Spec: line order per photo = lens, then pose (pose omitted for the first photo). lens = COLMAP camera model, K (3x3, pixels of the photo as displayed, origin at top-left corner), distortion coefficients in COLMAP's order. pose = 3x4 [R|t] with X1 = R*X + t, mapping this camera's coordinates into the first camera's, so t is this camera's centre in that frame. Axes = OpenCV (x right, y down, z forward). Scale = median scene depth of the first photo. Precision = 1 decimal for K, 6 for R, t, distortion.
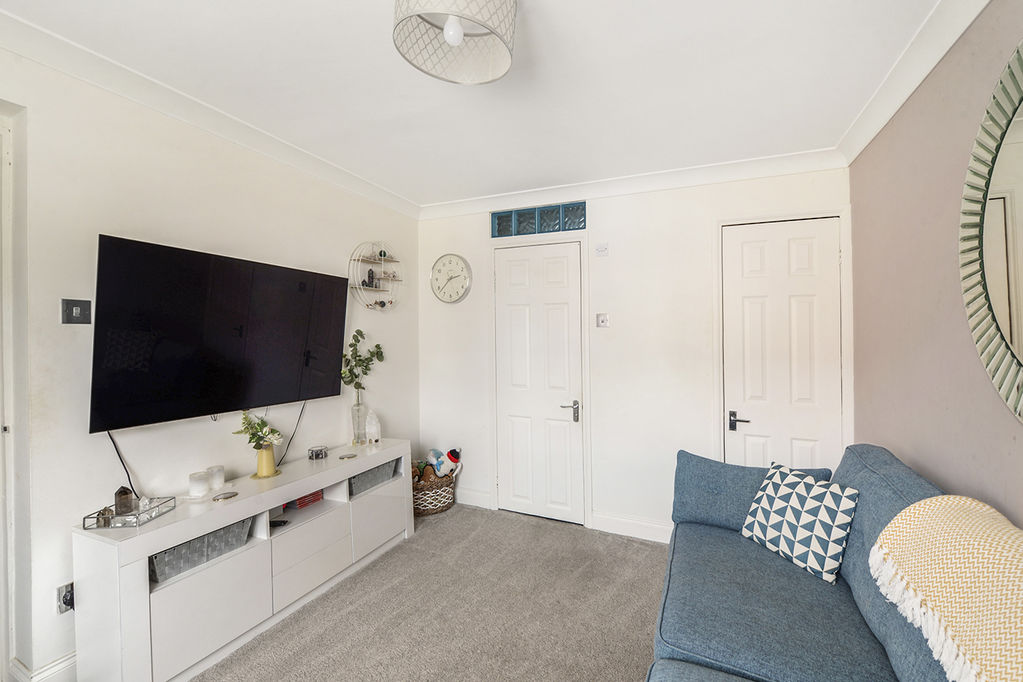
lens RADIAL K [[416.9, 0, 511.0], [0, 416.9, 347.5], [0, 0, 1]] dist [-0.001063, -0.000209]
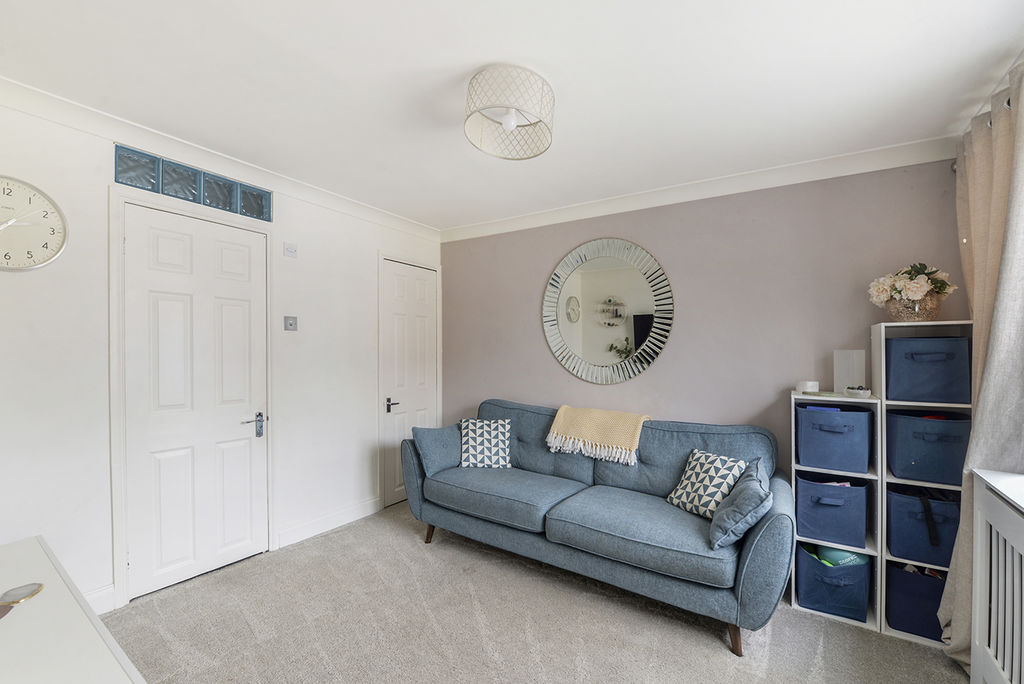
lens RADIAL K [[417.3, 0, 509.9], [0, 417.3, 342.9], [0, 0, 1]] dist [-0.001063, -0.000209]
pose [[0.190918, 0.011097, 0.981543, -0.708386], [0.009597, 0.999867, -0.013171, -0.002986], [-0.981559, 0.011934, 0.190786, 0.363153]]
